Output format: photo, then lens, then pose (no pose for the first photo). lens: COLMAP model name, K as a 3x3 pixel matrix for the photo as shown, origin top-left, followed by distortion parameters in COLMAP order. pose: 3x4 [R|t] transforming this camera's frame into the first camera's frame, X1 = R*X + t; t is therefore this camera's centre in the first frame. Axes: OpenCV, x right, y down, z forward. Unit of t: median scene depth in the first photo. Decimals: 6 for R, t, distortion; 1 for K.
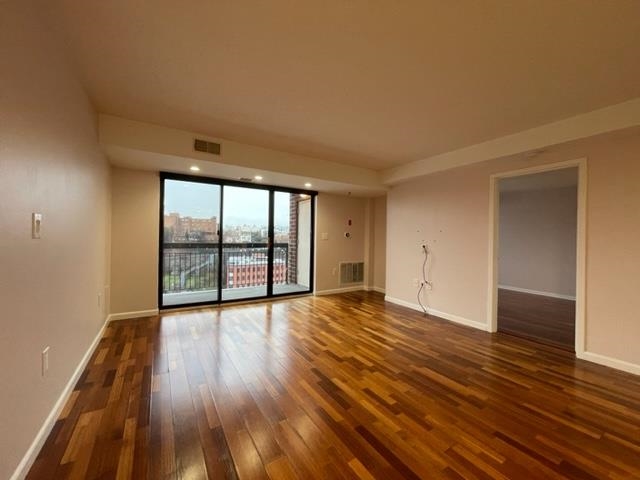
lens RADIAL K [[259.4, 0, 321.2], [0, 259.4, 235.7], [0, 0, 1]] dist [-0.001941, 0.000140]
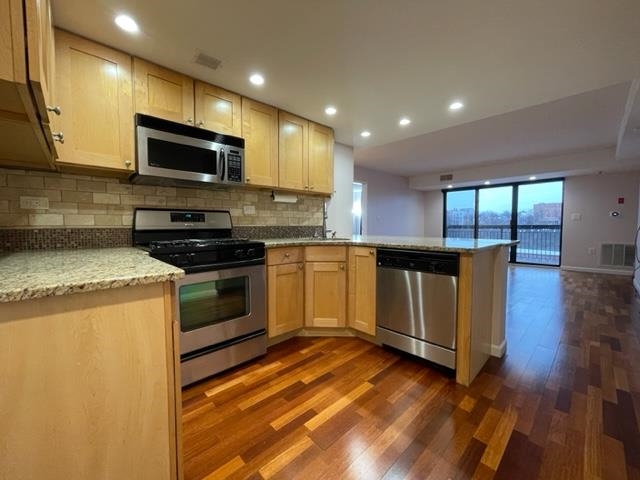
lens RADIAL K [[259.4, 0, 320.0], [0, 259.4, 236.6], [0, 0, 1]] dist [-0.001941, 0.000140]
pose [[0.194220, 0.028646, -0.980540, 1.504195], [0.017615, 0.999310, 0.032684, 0.051876], [0.980800, -0.023620, 0.193581, -0.445831]]
